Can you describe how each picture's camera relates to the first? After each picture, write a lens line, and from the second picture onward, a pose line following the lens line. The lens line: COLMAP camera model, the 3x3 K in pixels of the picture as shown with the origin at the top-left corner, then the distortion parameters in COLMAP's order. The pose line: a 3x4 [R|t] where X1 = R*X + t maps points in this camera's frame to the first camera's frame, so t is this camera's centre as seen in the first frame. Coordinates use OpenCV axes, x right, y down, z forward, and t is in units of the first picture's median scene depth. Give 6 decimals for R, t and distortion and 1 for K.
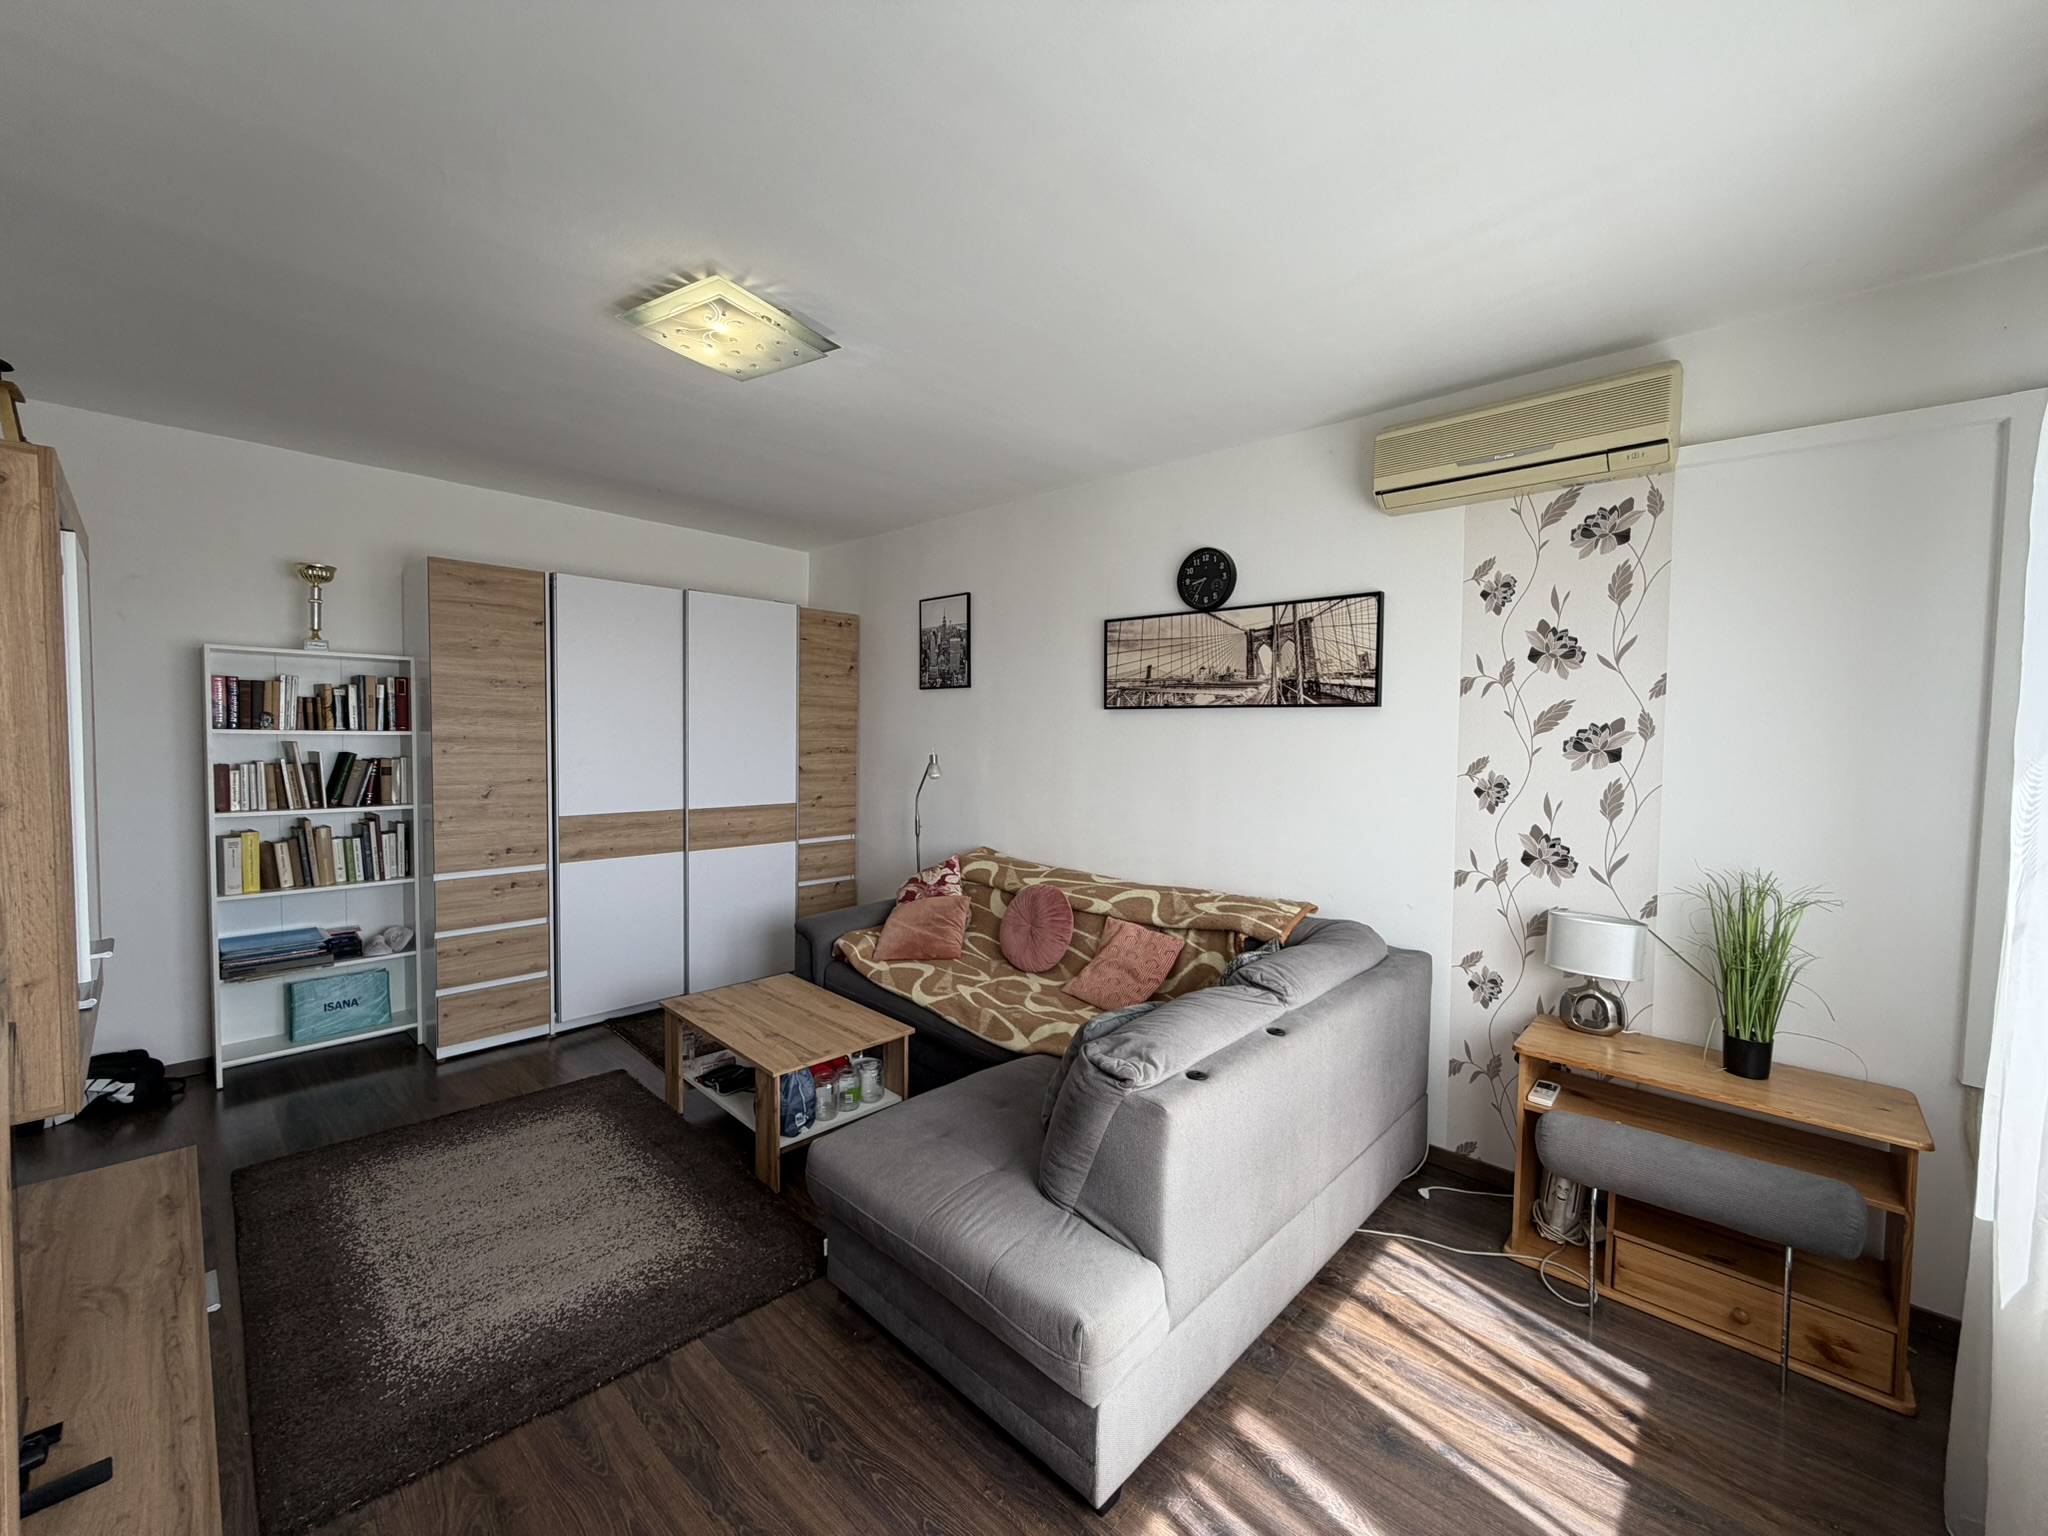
lens RADIAL K [[817.0, 0, 1024.8], [0, 817.0, 765.3], [0, 0, 1]] dist [-0.000777, -0.000076]
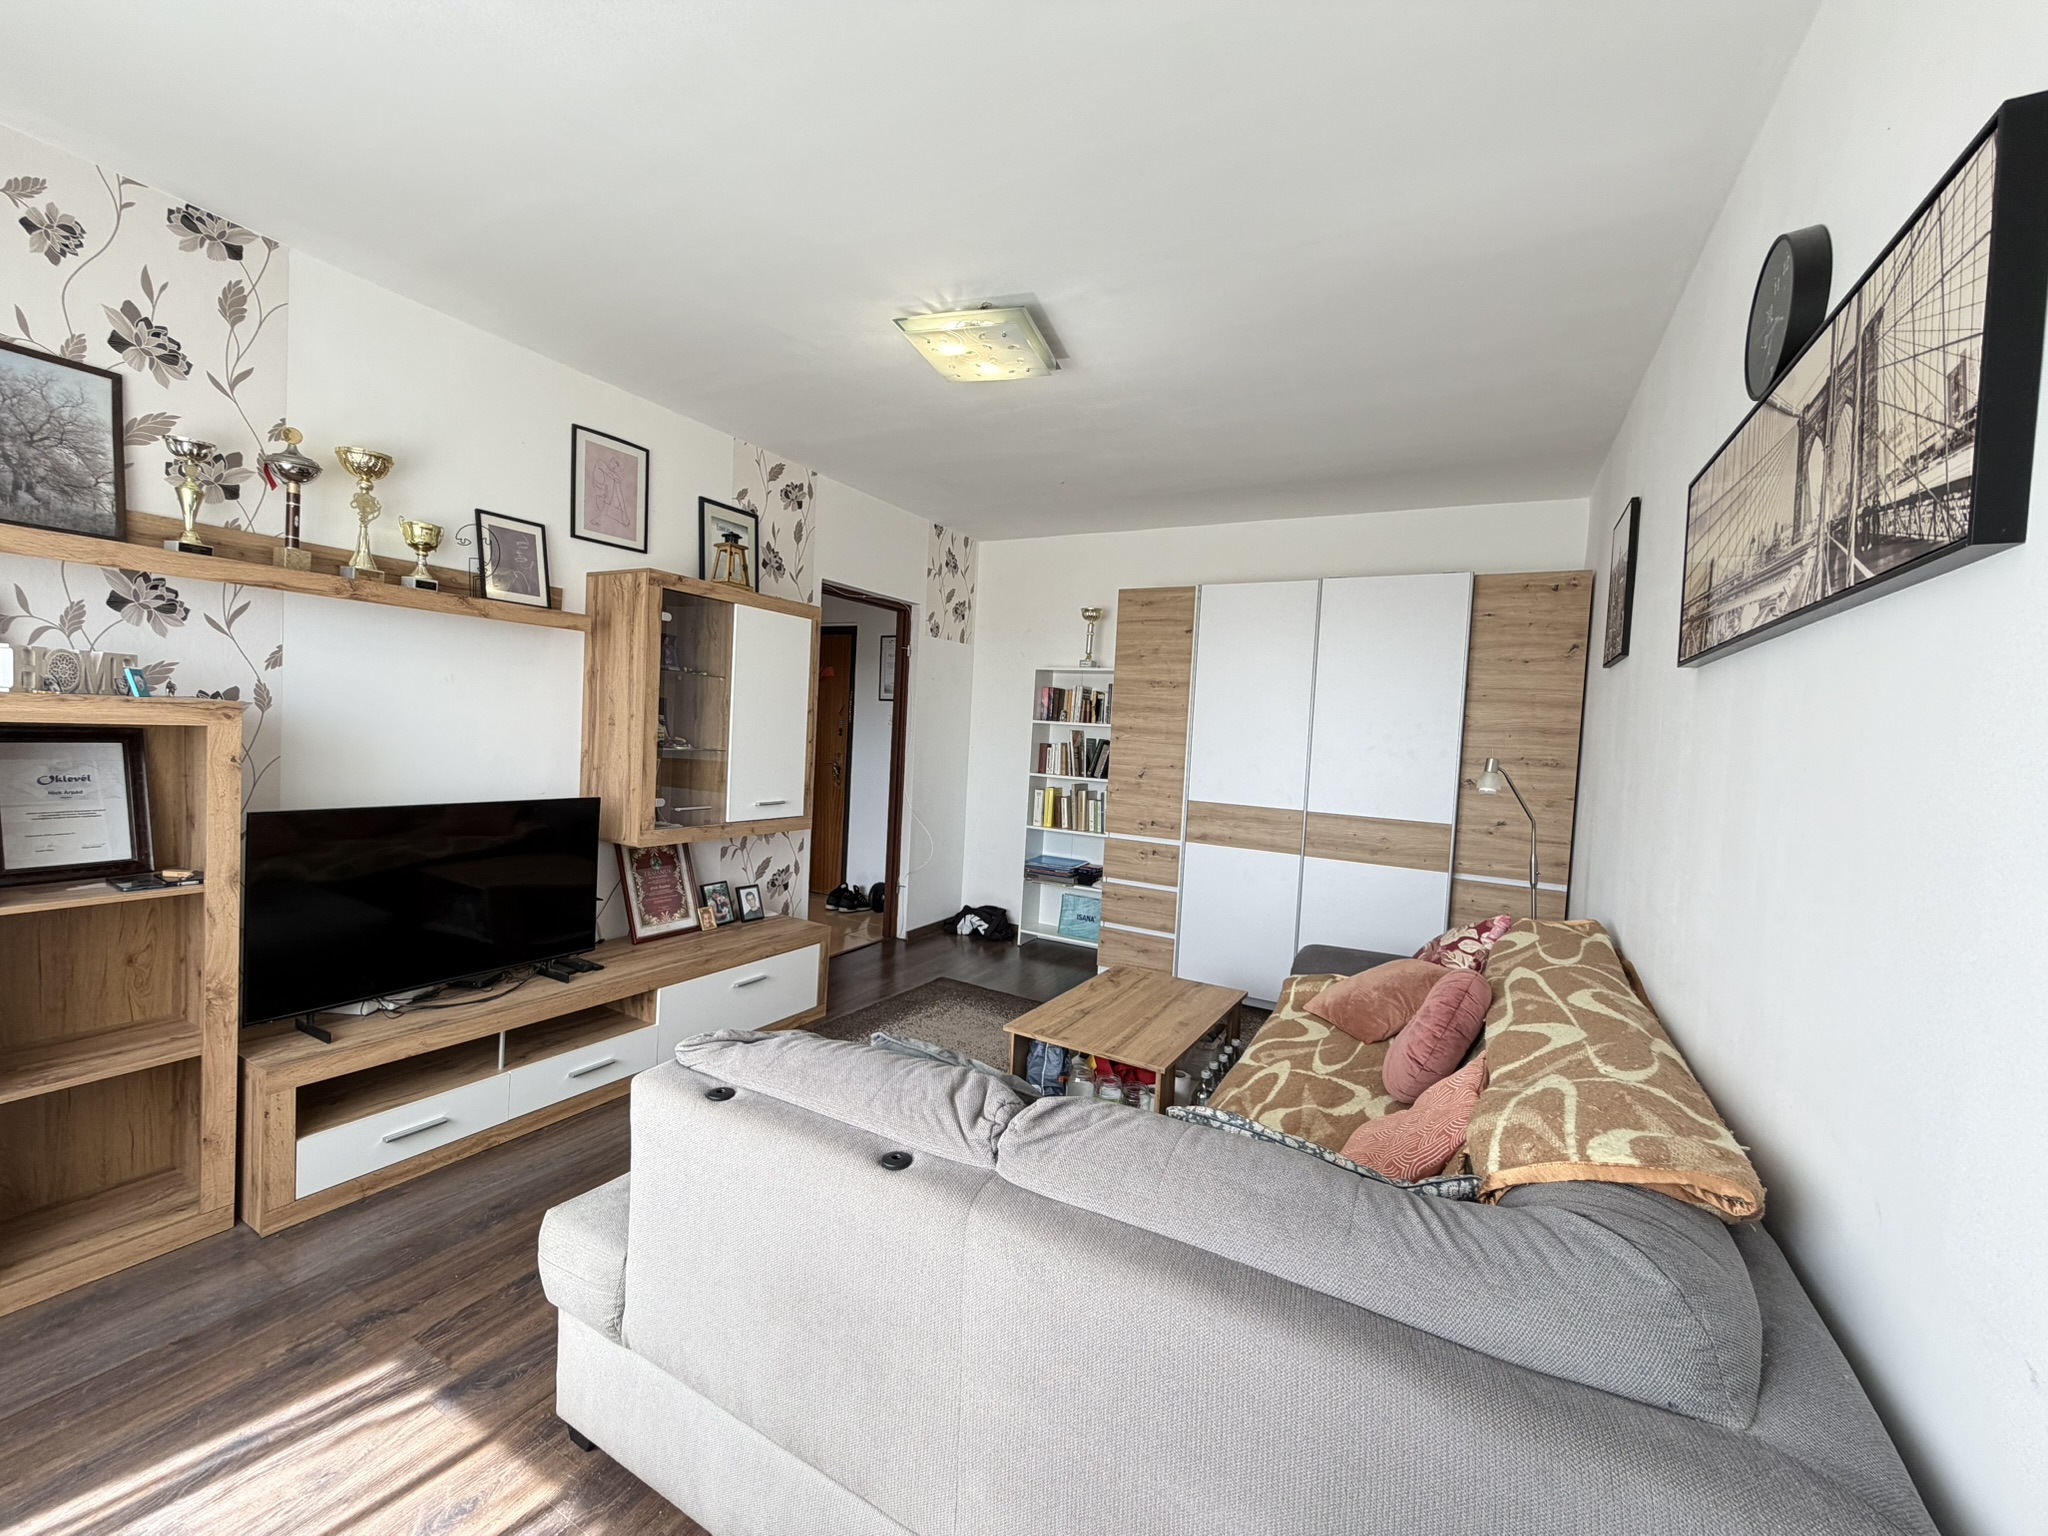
lens RADIAL K [[817.0, 0, 1015.1], [0, 817.0, 765.9], [0, 0, 1]] dist [-0.000777, -0.000076]
pose [[0.243841, 0.039425, -0.969013, 0.495441], [-0.088961, 0.995870, 0.018132, 0.017415], [0.965726, 0.081783, 0.246342, 0.518385]]
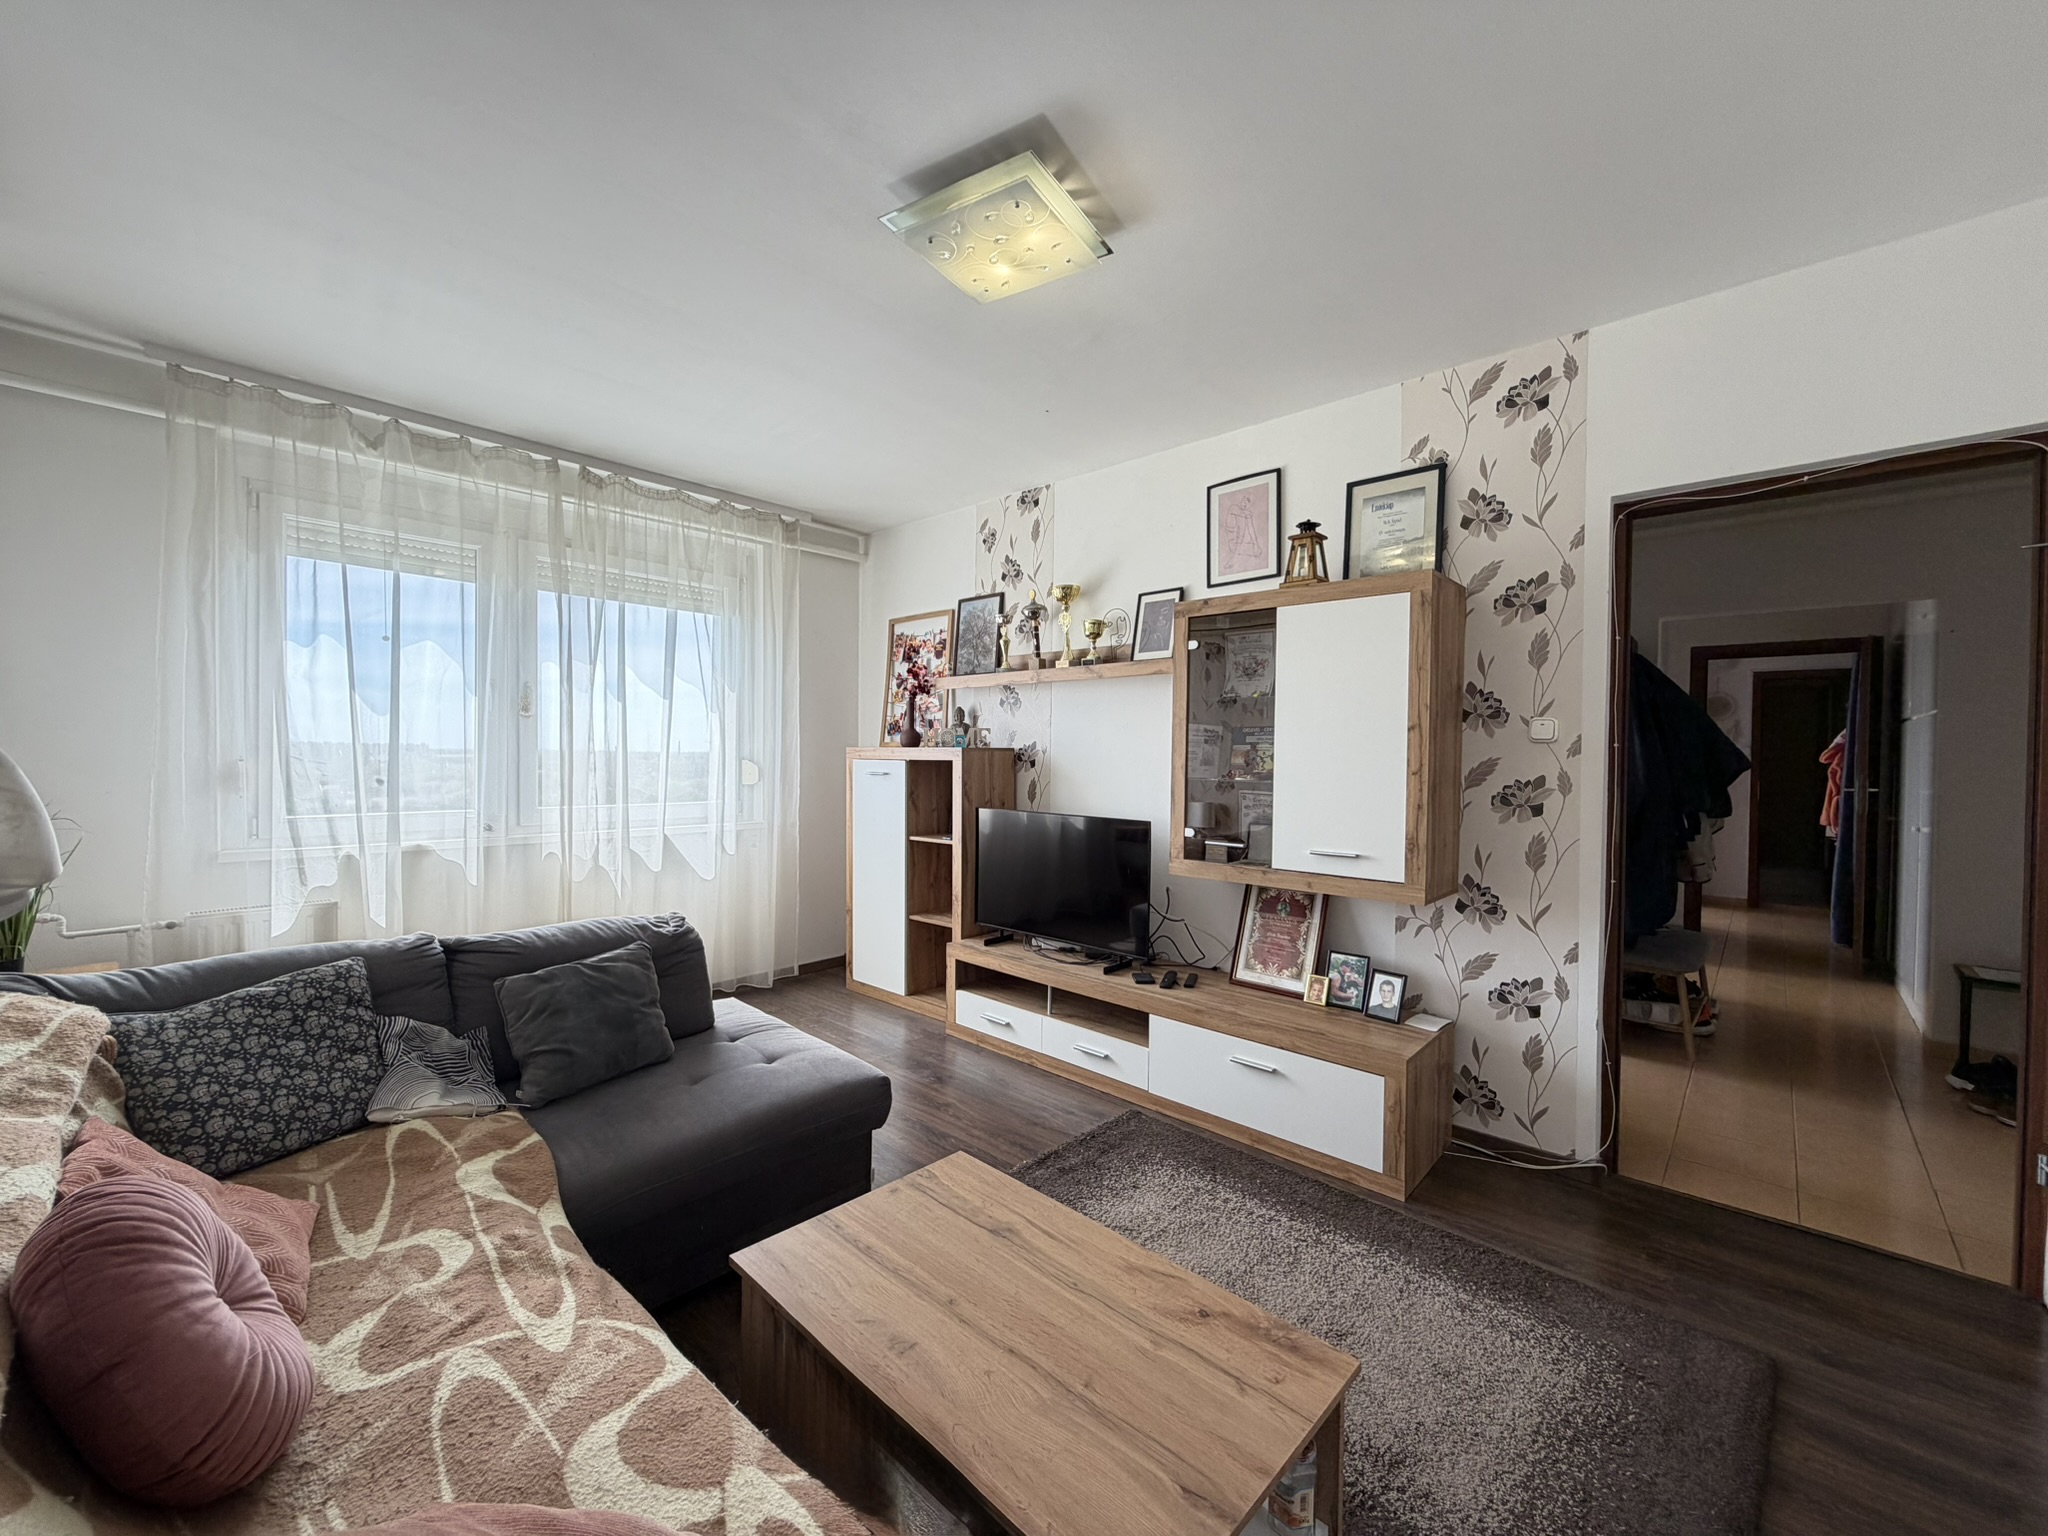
lens RADIAL K [[817.0, 0, 1024.9], [0, 817.0, 765.6], [0, 0, 1]] dist [-0.000777, -0.000076]
pose [[-0.999583, -0.026258, -0.012020, -0.246294], [-0.026886, 0.998097, 0.055496, -0.007048], [0.010540, 0.055796, -0.998387, 1.215576]]
